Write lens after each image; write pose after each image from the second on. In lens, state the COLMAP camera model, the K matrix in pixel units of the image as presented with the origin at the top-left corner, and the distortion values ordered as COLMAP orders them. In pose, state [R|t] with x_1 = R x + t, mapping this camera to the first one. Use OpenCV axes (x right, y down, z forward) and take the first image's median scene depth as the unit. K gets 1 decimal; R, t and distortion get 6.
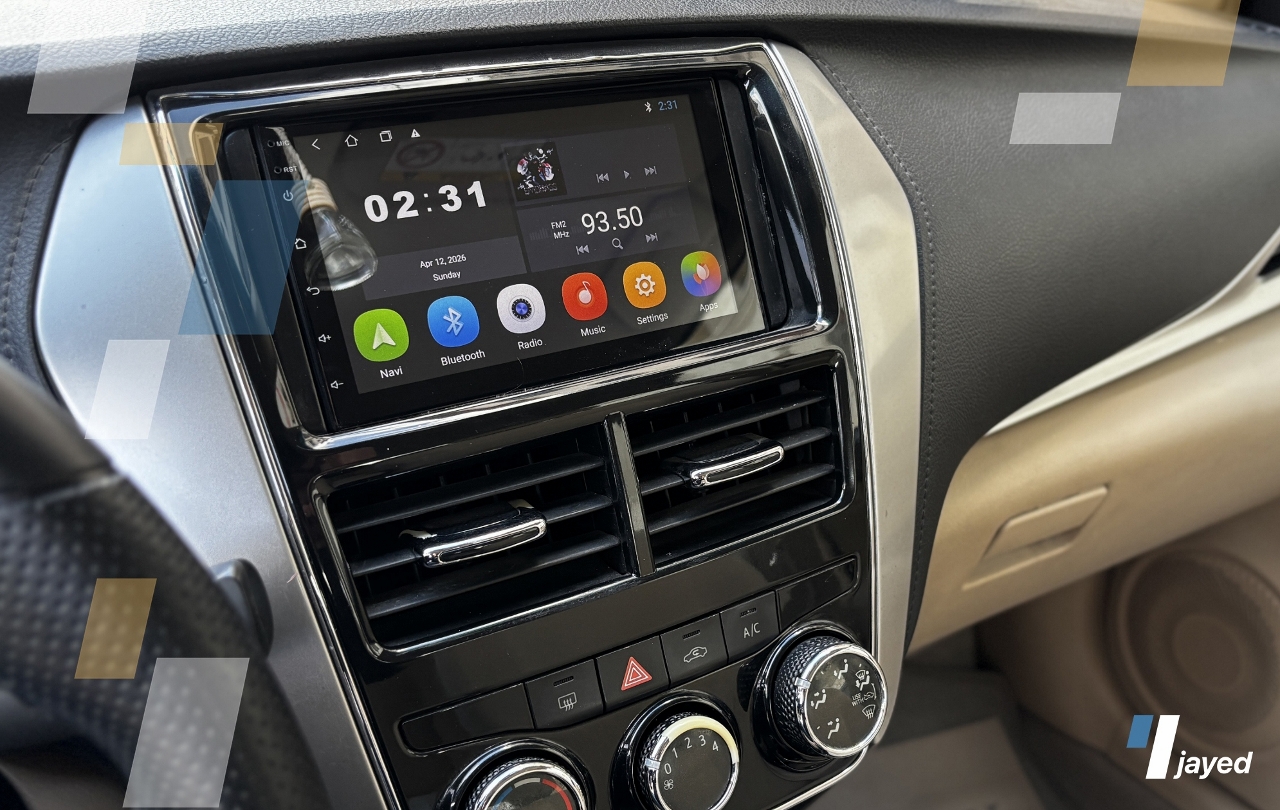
lens RADIAL K [[1158.4, 0, 696.6], [0, 1158.4, 472.4], [0, 0, 1]] dist [0.080012, -0.008784]
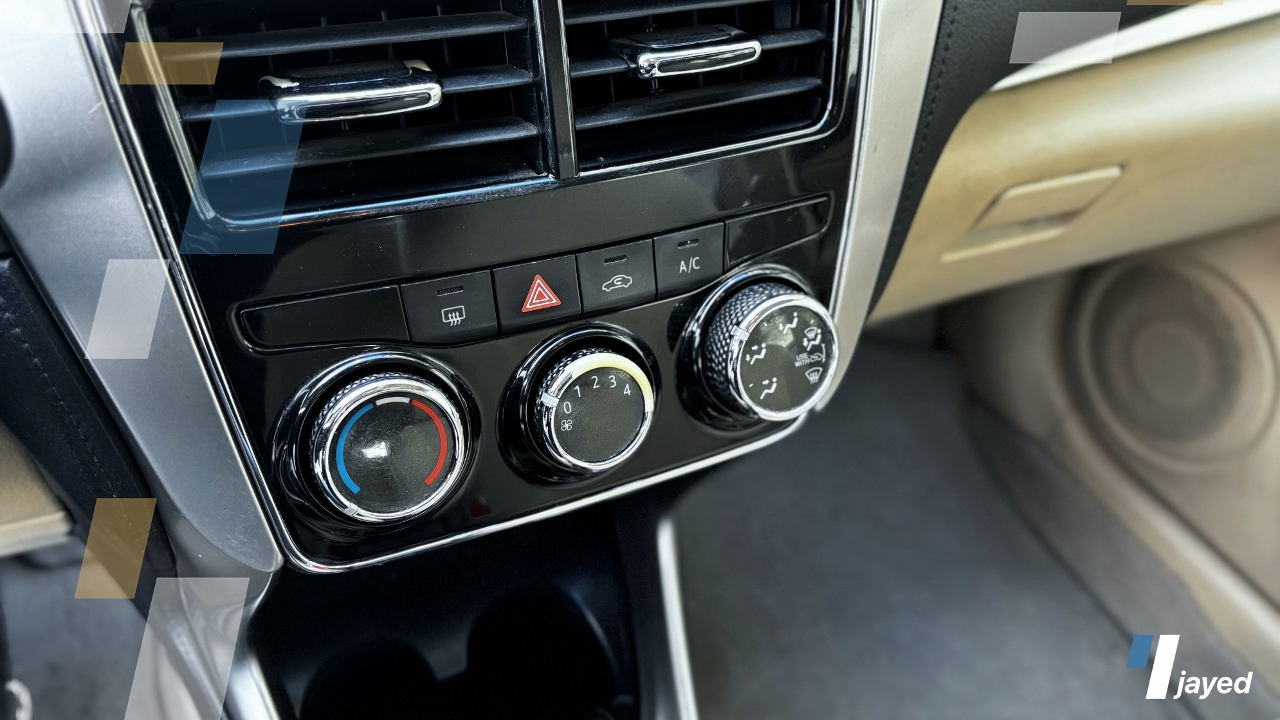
lens RADIAL K [[996.3, 0, 603.9], [0, 996.3, 359.1], [0, 0, 1]] dist [0.116593, -0.324887]
pose [[0.988612, 0.134393, -0.067715, 0.044313], [-0.117172, 0.969774, 0.214029, 0.054744], [0.094433, -0.203657, 0.974477, 0.271992]]
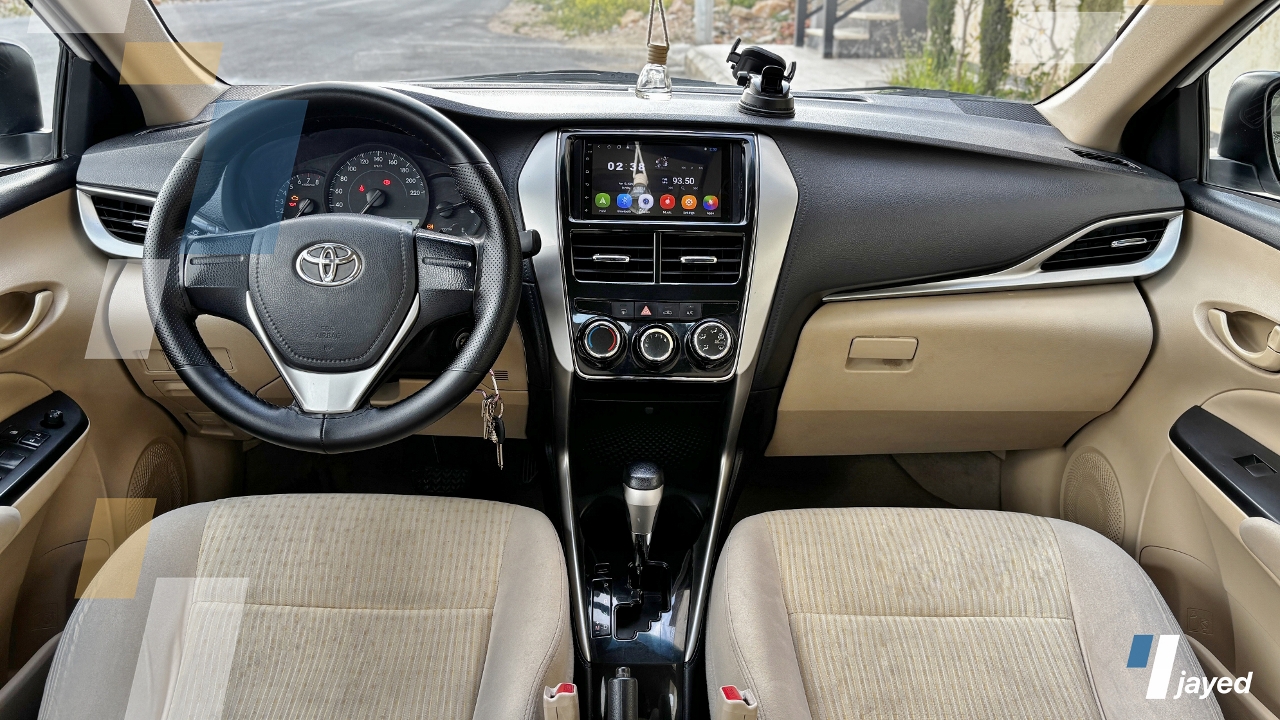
lens RADIAL K [[977.6, 0, 641.8], [0, 977.6, 370.7], [0, 0, 1]] dist [0.010634, 0.011080]
pose [[0.854058, 0.198035, -0.481007, 1.210735], [-0.255723, 0.965085, -0.056717, 0.462263], [0.452980, 0.171444, 0.874880, -1.295659]]
